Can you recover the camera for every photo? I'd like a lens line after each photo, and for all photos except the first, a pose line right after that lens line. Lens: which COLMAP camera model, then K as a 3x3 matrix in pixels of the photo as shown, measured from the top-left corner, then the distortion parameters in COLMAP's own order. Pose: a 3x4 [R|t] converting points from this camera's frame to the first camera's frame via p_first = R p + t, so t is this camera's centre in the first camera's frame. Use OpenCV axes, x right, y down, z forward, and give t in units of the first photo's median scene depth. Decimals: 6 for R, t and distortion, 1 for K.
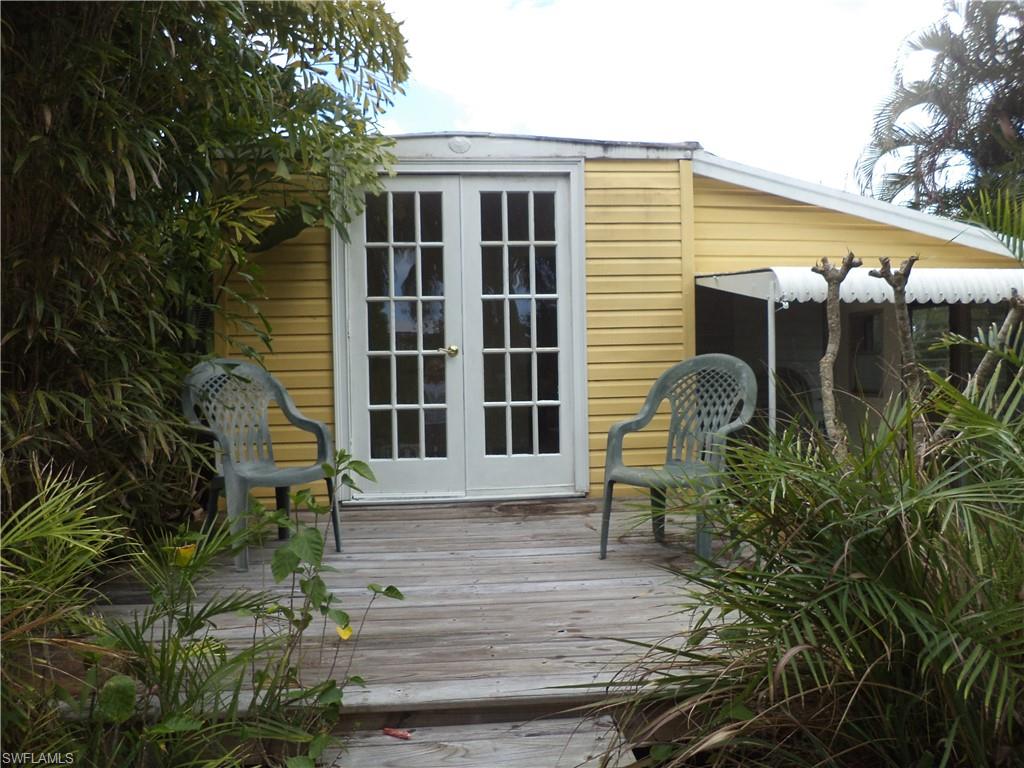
lens RADIAL K [[796.1, 0, 509.9], [0, 796.1, 381.5], [0, 0, 1]] dist [-0.048123, 0.001408]
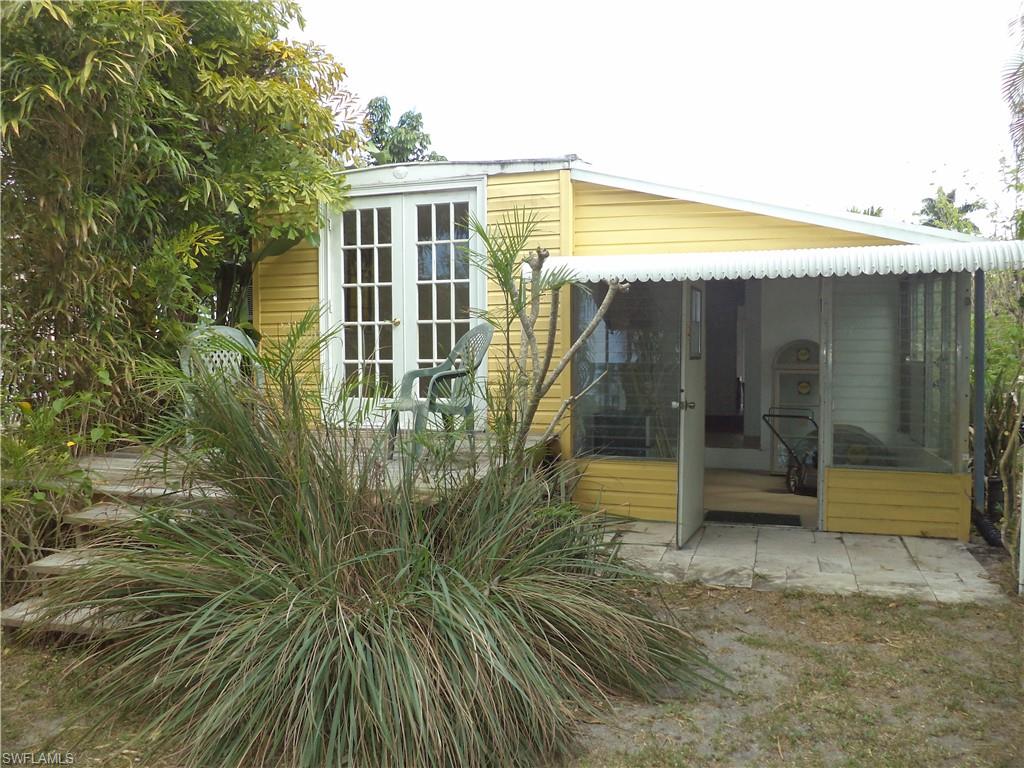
lens RADIAL K [[796.1, 0, 509.9], [0, 796.1, 381.5], [0, 0, 1]] dist [-0.048123, 0.001408]
pose [[0.933166, 0.021873, -0.358779, 0.609666], [-0.011711, 0.999467, 0.030473, 0.021580], [0.359254, -0.024235, 0.932925, -0.227941]]
